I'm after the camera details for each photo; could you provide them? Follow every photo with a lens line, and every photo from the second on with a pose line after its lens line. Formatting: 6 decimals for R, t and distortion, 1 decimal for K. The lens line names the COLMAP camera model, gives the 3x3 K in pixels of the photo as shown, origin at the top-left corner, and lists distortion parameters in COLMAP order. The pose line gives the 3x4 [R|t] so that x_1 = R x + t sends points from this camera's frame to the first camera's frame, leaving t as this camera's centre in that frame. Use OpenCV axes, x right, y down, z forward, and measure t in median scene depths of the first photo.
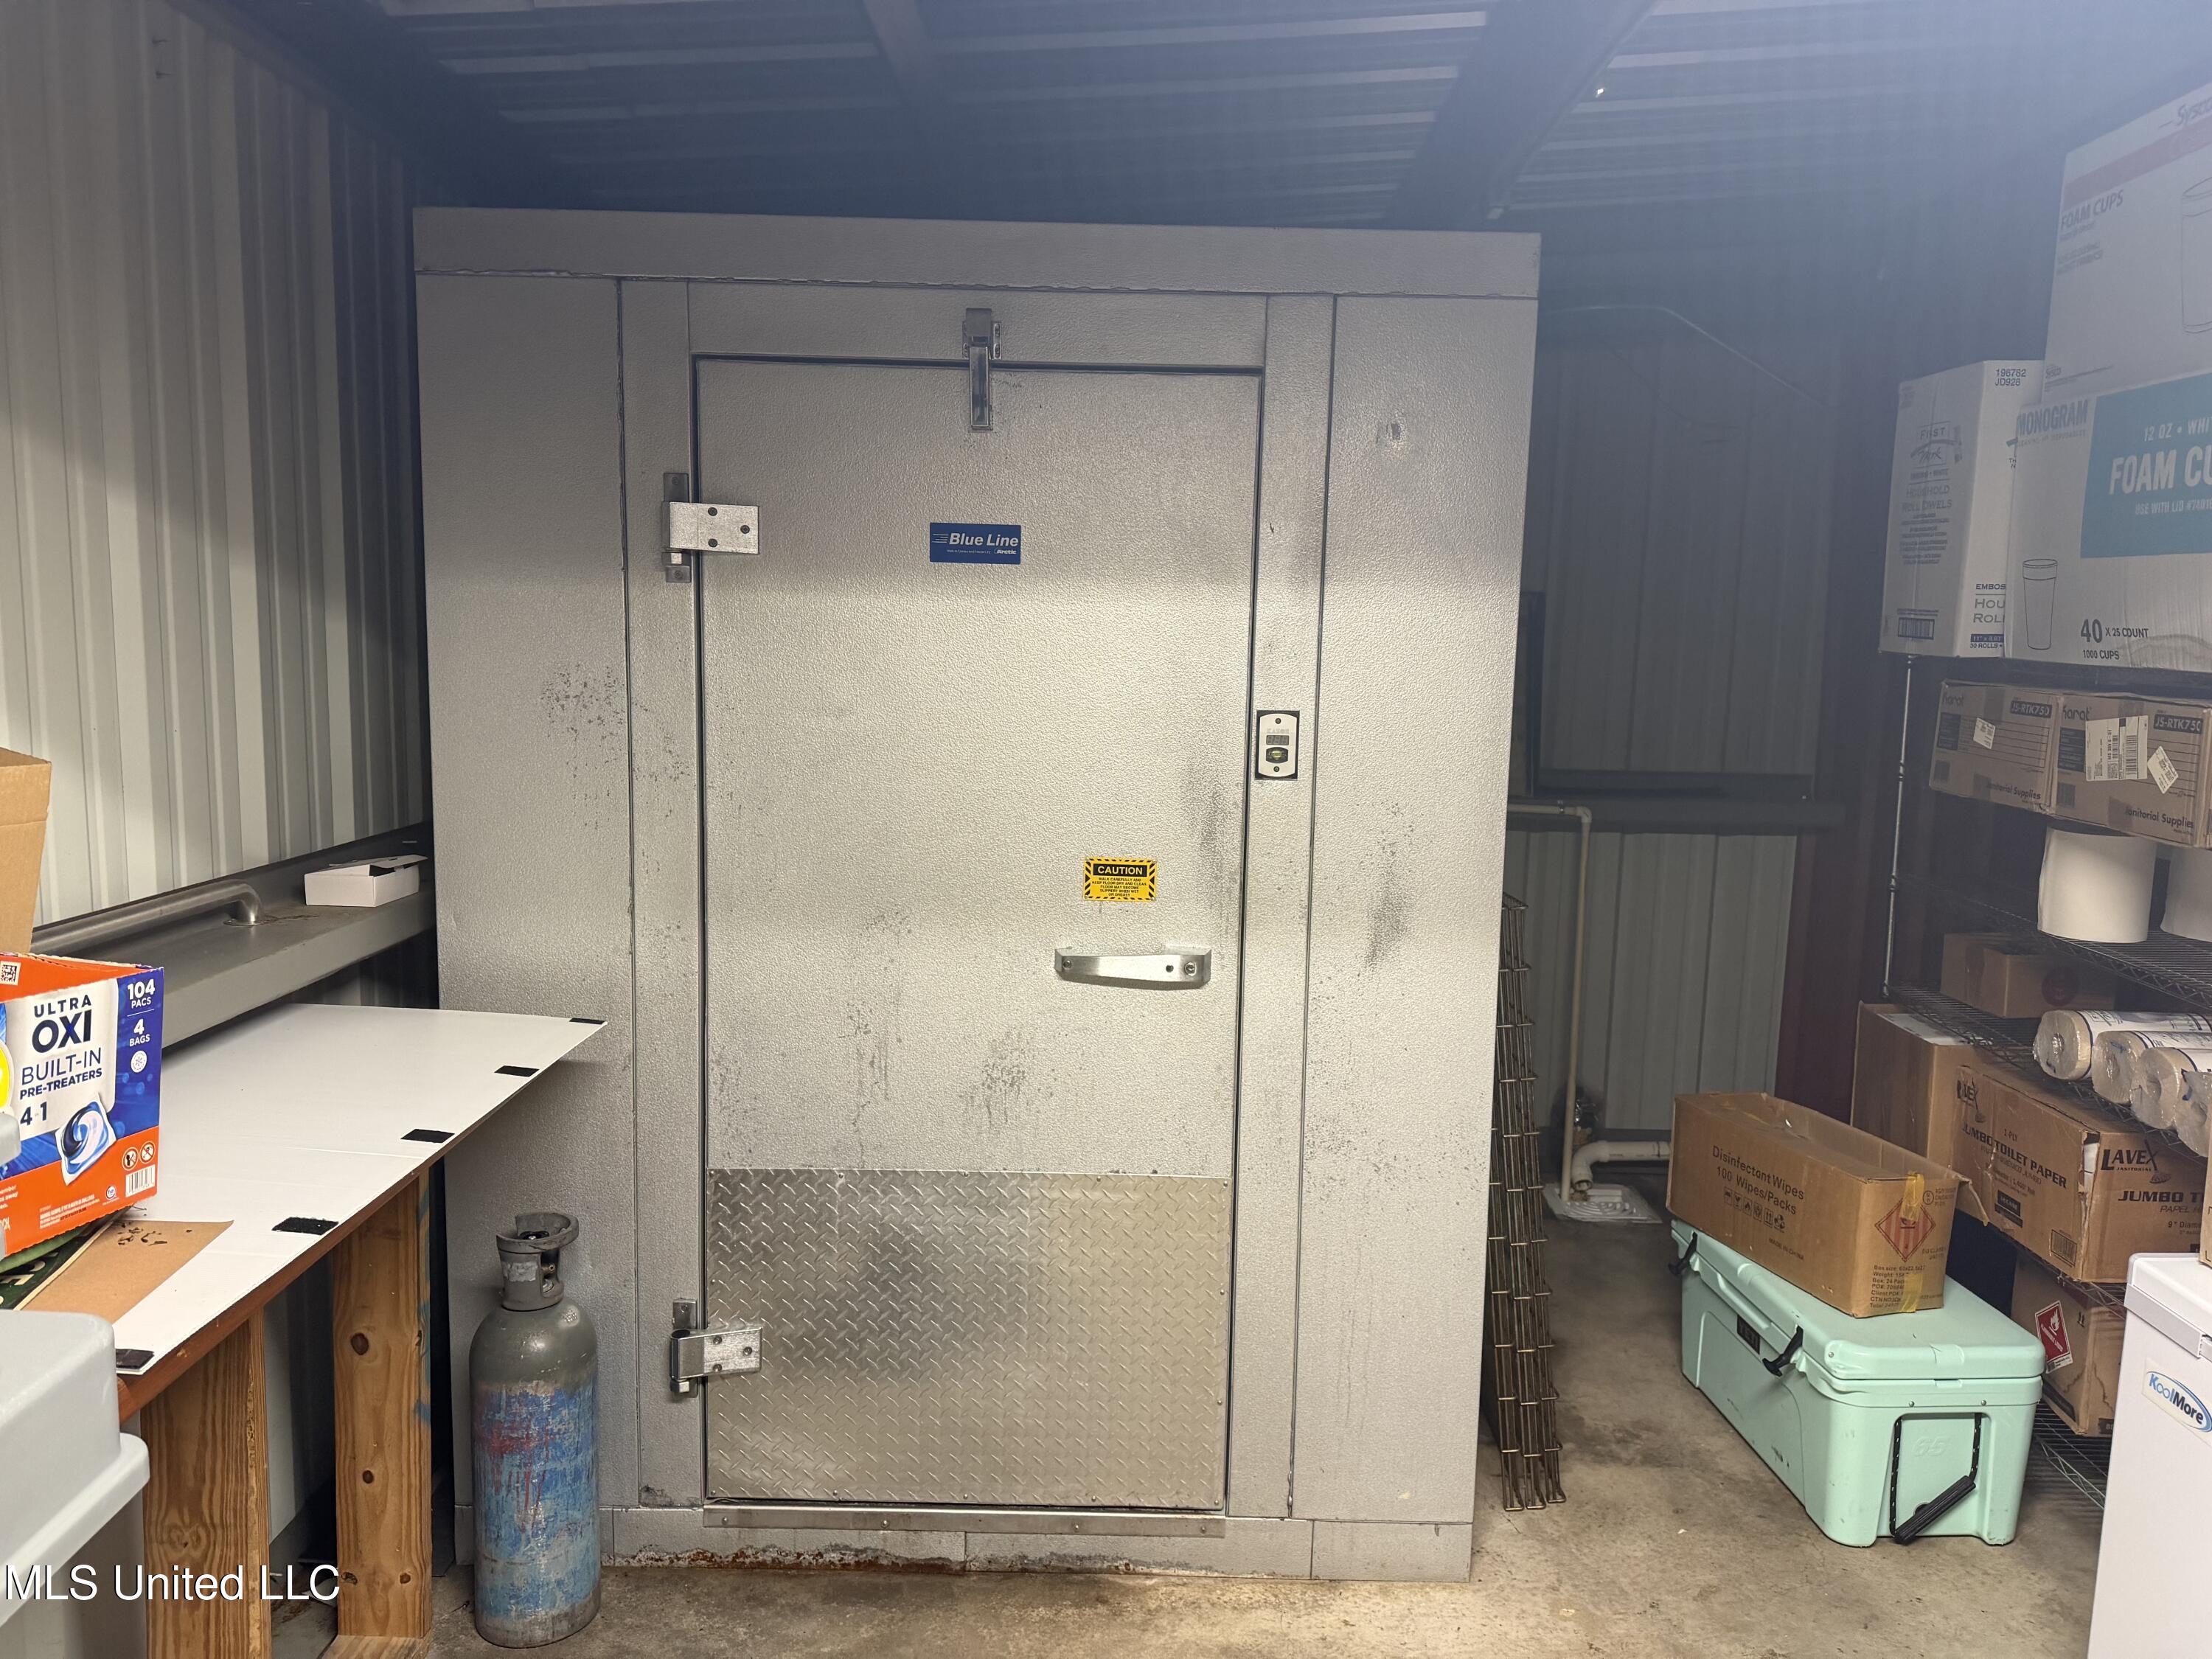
lens RADIAL K [[1572.6, 0, 1107.5], [0, 1572.6, 835.0], [0, 0, 1]] dist [0.033459, -0.042578]
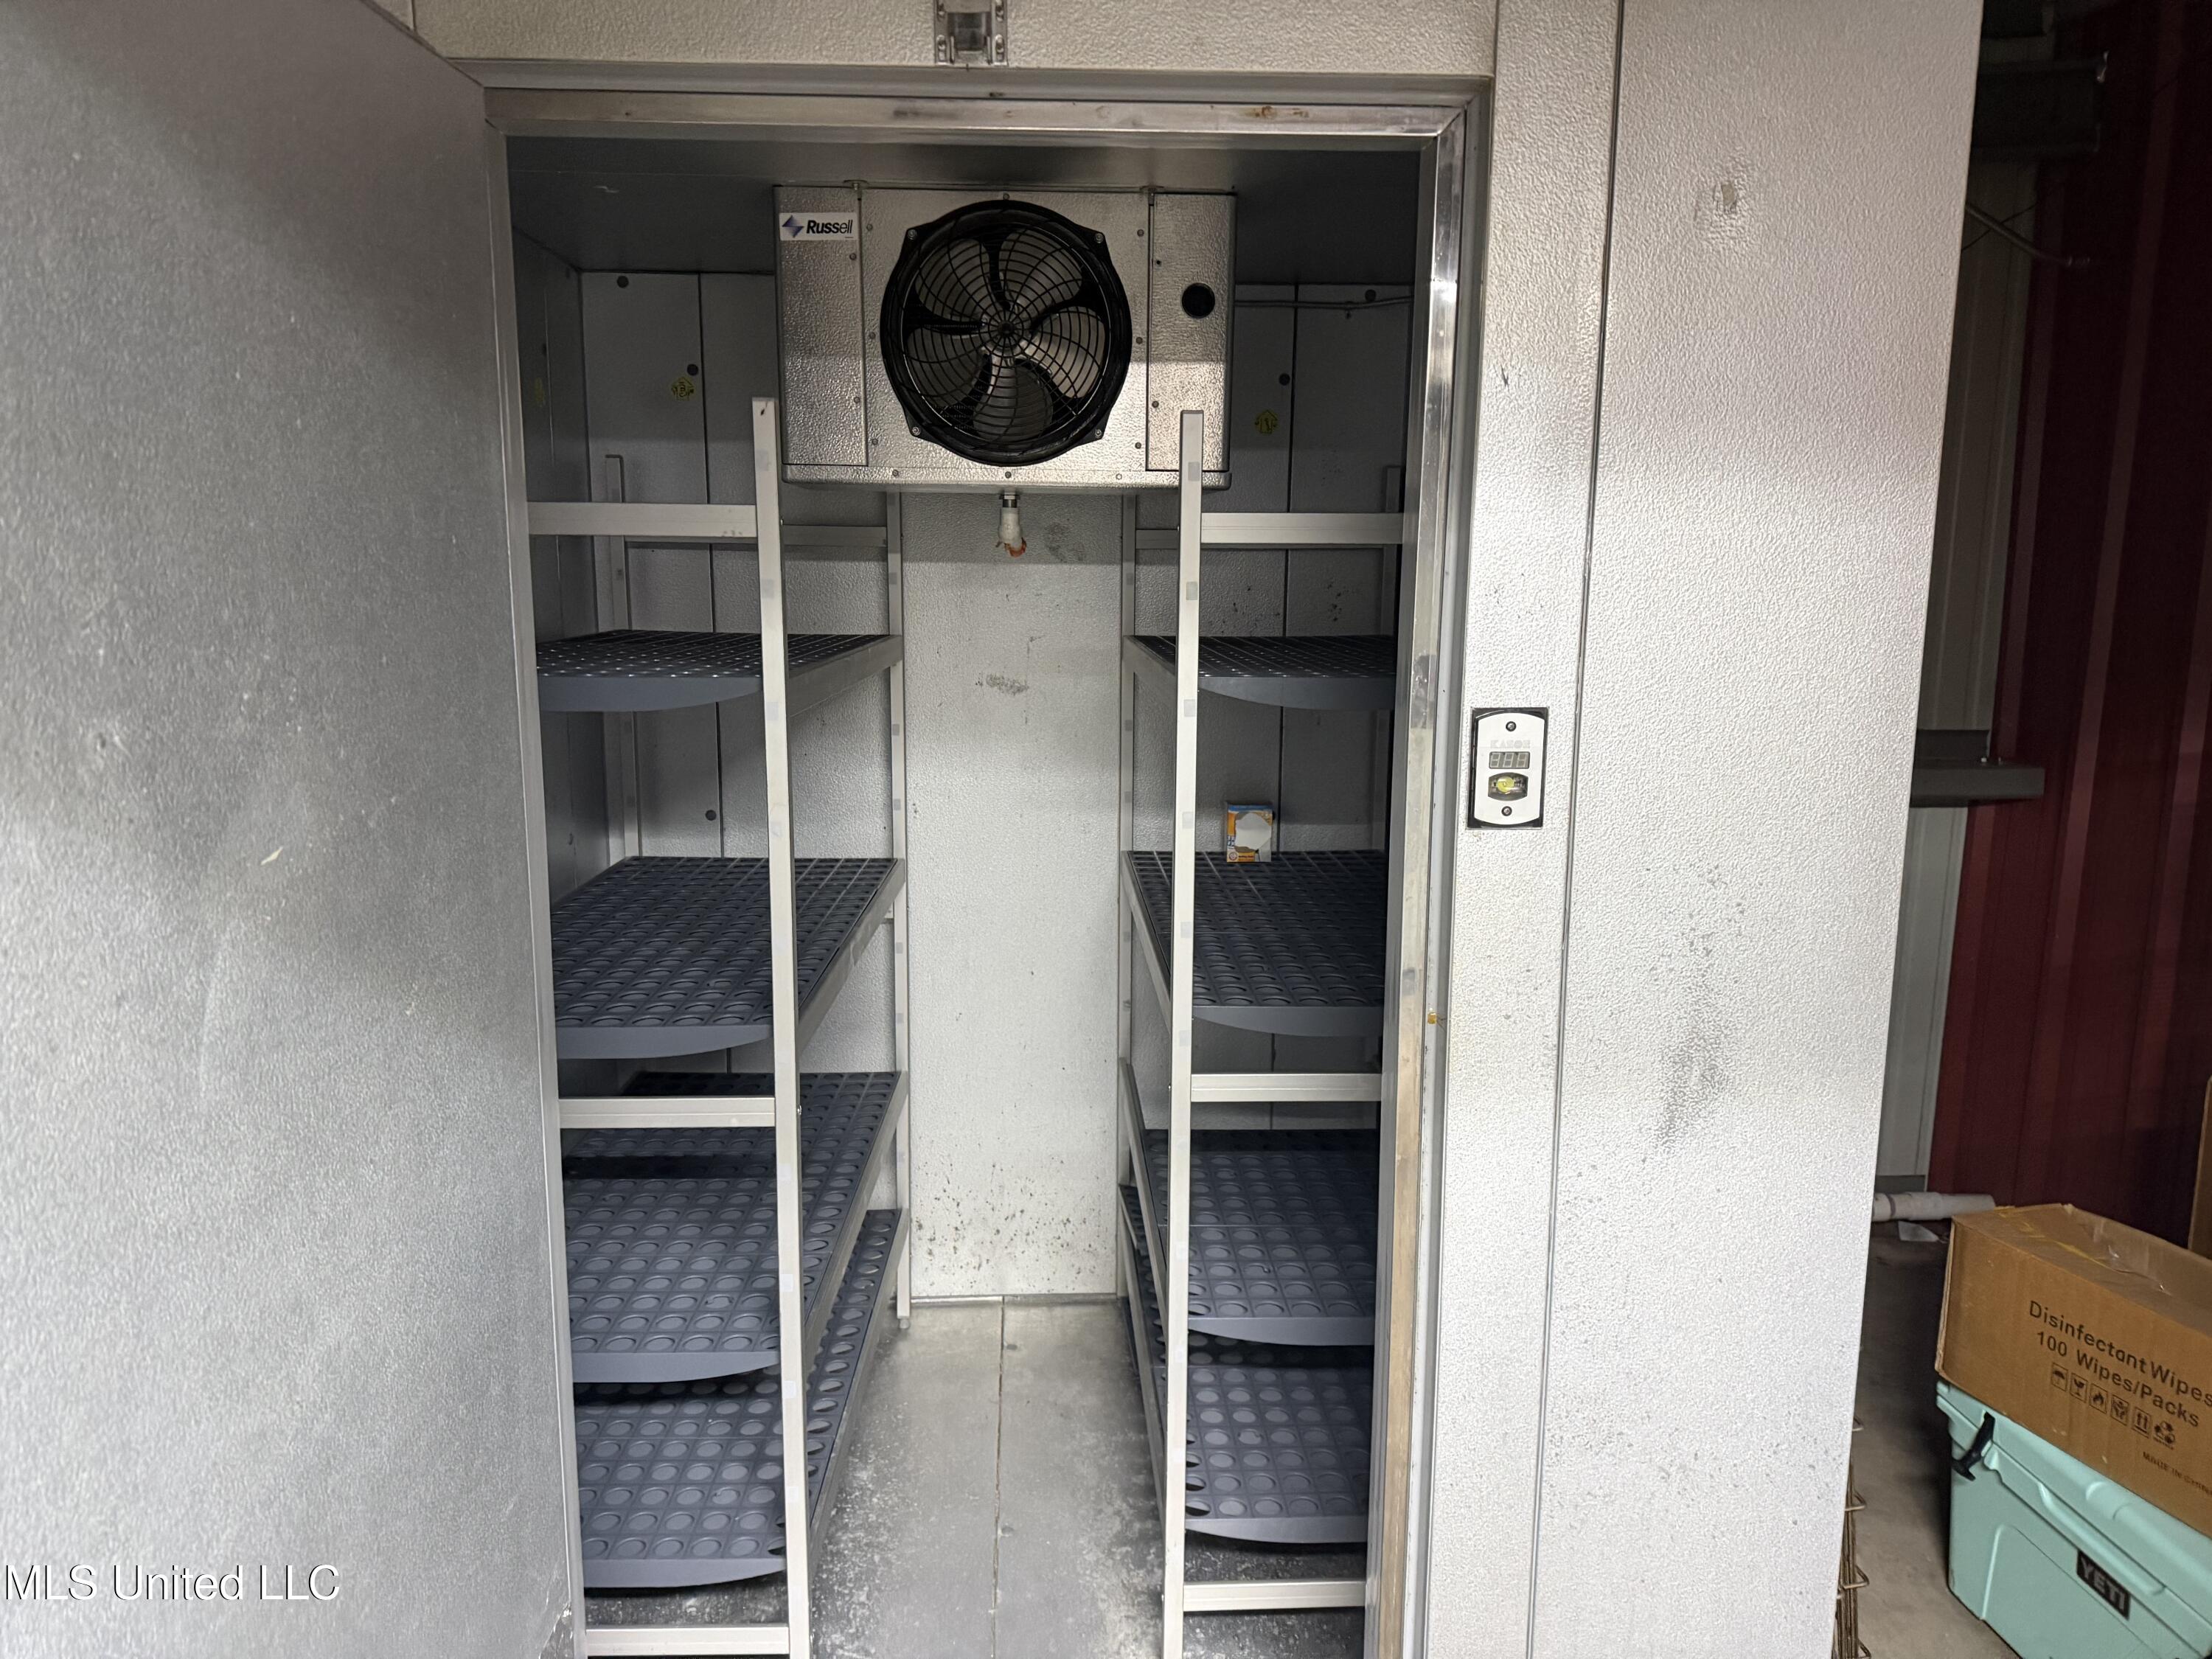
lens RADIAL K [[1572.6, 0, 1103.5], [0, 1572.6, 815.7], [0, 0, 1]] dist [0.033459, -0.042578]
pose [[0.998727, -0.022545, 0.045133, -0.062708], [0.020933, 0.999137, 0.035865, -0.063205], [-0.045903, -0.034874, 0.998337, 0.438135]]
